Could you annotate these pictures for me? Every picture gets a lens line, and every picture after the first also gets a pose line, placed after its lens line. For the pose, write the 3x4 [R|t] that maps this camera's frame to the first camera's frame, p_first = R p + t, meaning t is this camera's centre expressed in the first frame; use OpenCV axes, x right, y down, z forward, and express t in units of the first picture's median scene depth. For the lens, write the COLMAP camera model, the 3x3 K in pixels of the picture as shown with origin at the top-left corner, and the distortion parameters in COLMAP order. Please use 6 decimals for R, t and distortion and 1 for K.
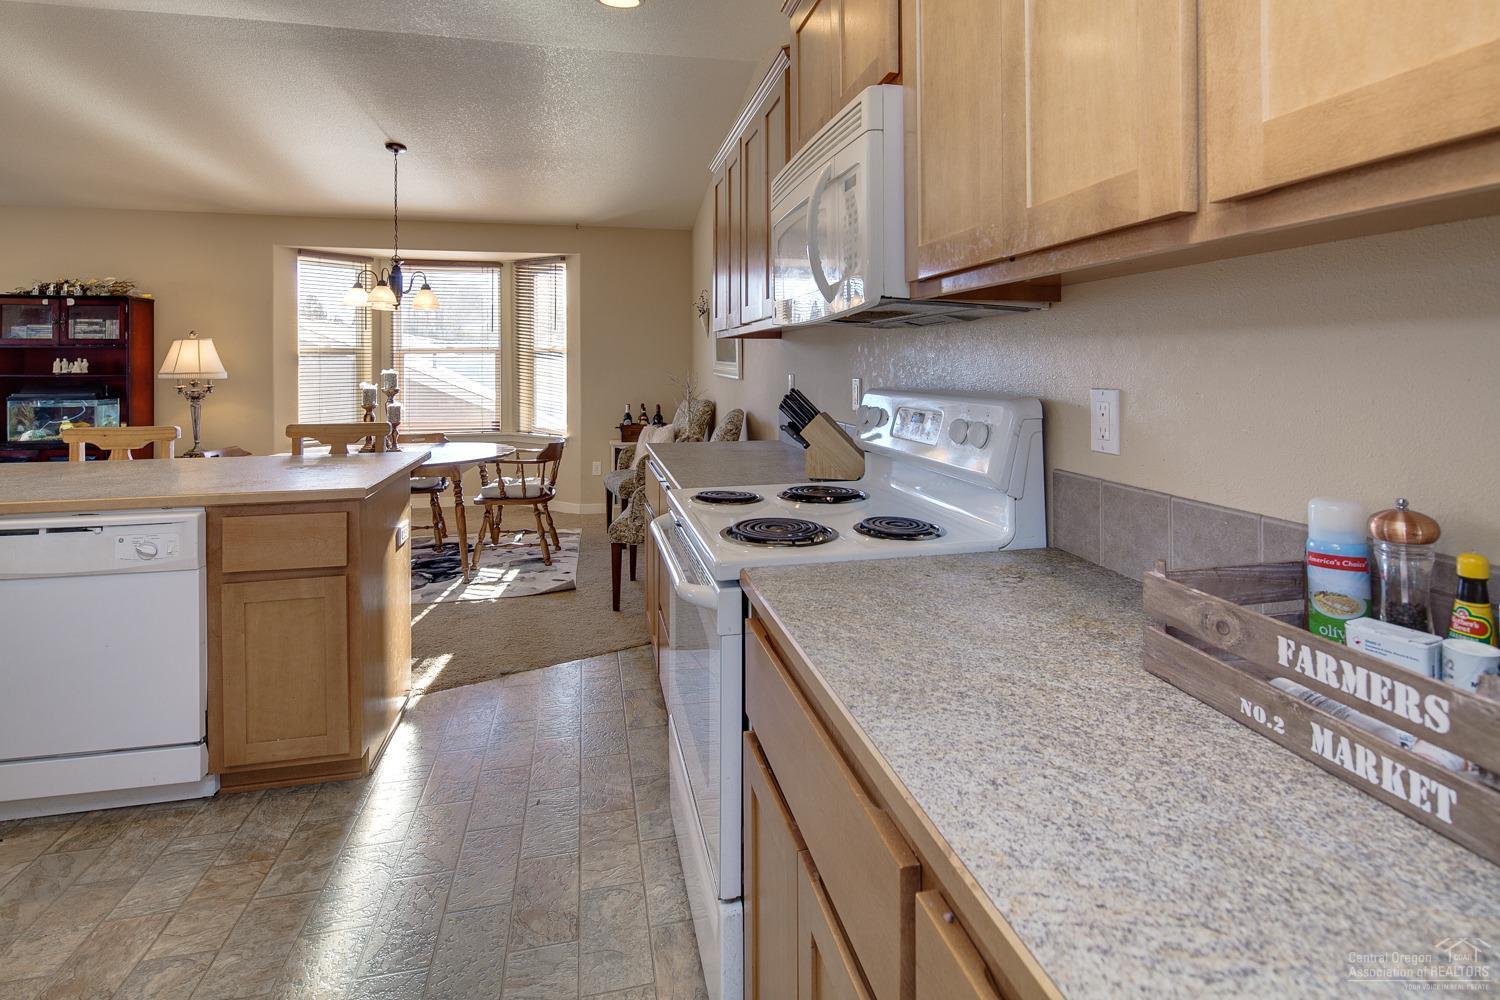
lens RADIAL K [[722.8, 0, 751.2], [0, 722.8, 362.3], [0, 0, 1]] dist [-0.002121, -0.000973]
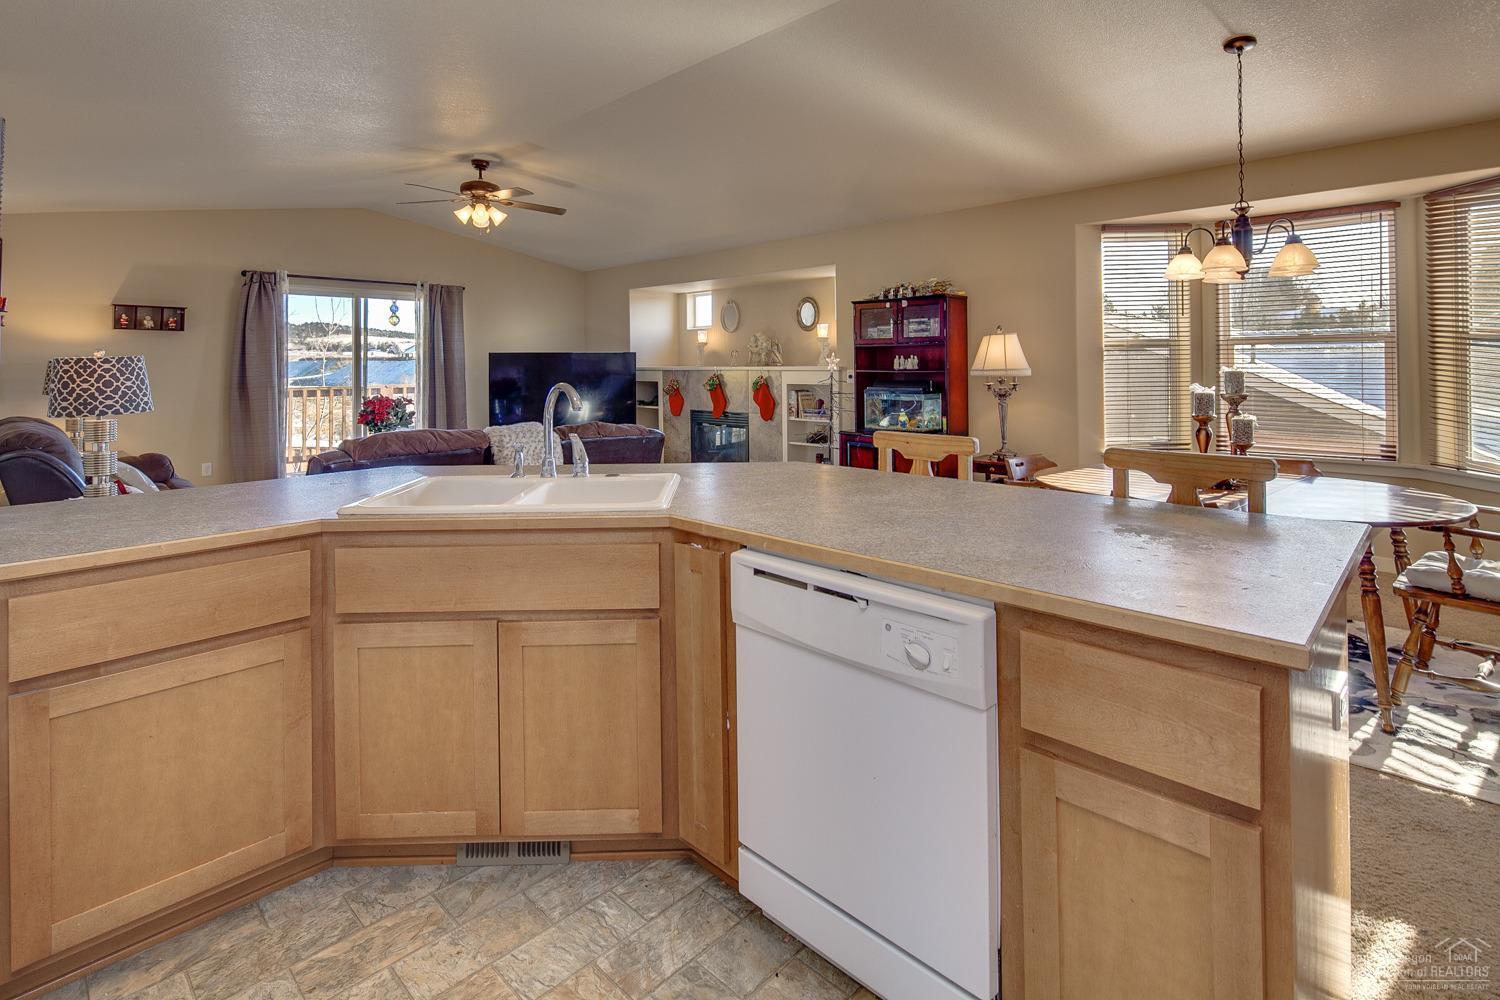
lens RADIAL K [[722.8, 0, 751.2], [0, 722.8, 362.3], [0, 0, 1]] dist [-0.002121, -0.000973]
pose [[0.540883, -0.004246, -0.841087, -0.155397], [0.009497, 0.999954, 0.001060, 0.001206], [0.841044, -0.008561, 0.540899, 0.217575]]
